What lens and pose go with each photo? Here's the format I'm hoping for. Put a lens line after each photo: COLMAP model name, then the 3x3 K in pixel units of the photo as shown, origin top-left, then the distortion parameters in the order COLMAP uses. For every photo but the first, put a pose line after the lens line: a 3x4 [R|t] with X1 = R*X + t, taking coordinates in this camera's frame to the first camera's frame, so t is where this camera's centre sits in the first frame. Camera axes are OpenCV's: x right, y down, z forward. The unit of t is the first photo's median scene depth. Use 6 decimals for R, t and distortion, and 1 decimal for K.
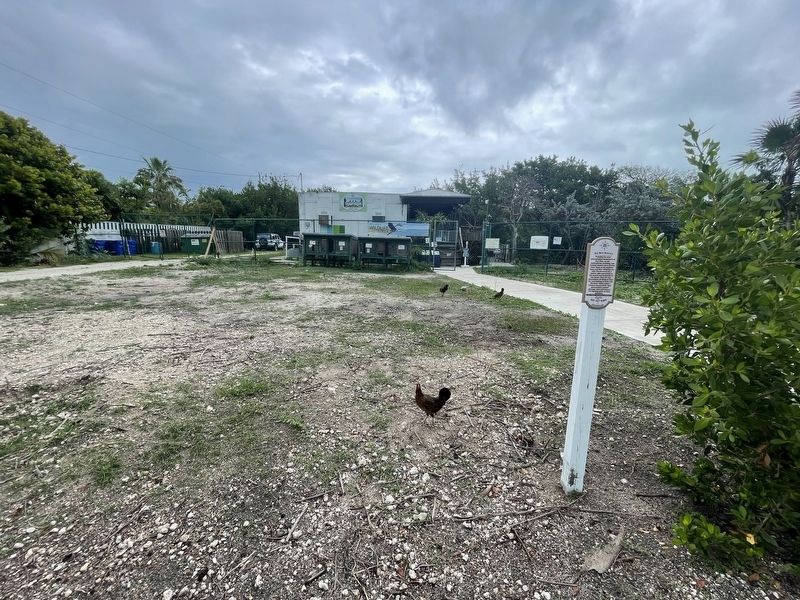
lens RADIAL K [[321.5, 0, 400.6], [0, 321.5, 302.5], [0, 0, 1]] dist [-0.000345, -0.000008]
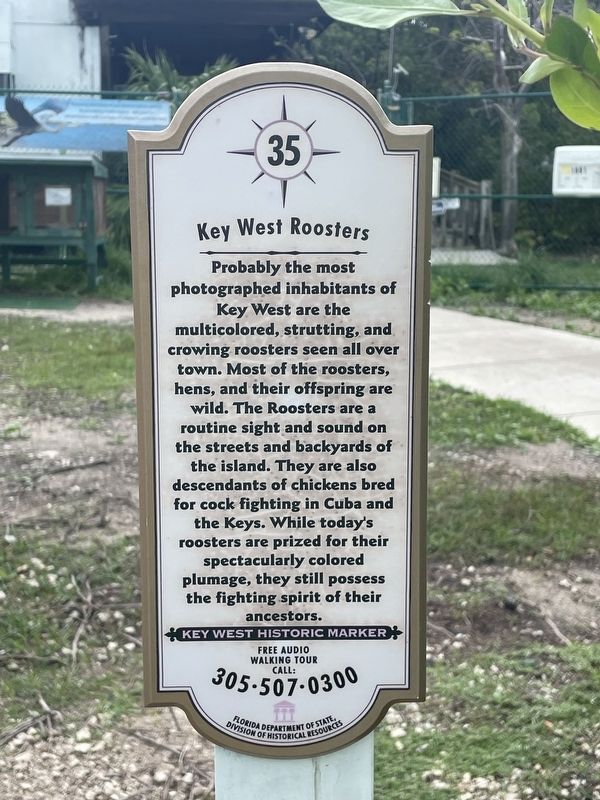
lens RADIAL K [[1165.8, 0, 299.9], [0, 1165.8, 399.4], [0, 0, 1]] dist [0.049715, 0.000000]
pose [[0.991507, -0.036095, 0.124945, 0.143467], [0.035785, 0.999348, 0.004726, -0.024740], [-0.125034, -0.000215, 0.992152, 0.155348]]
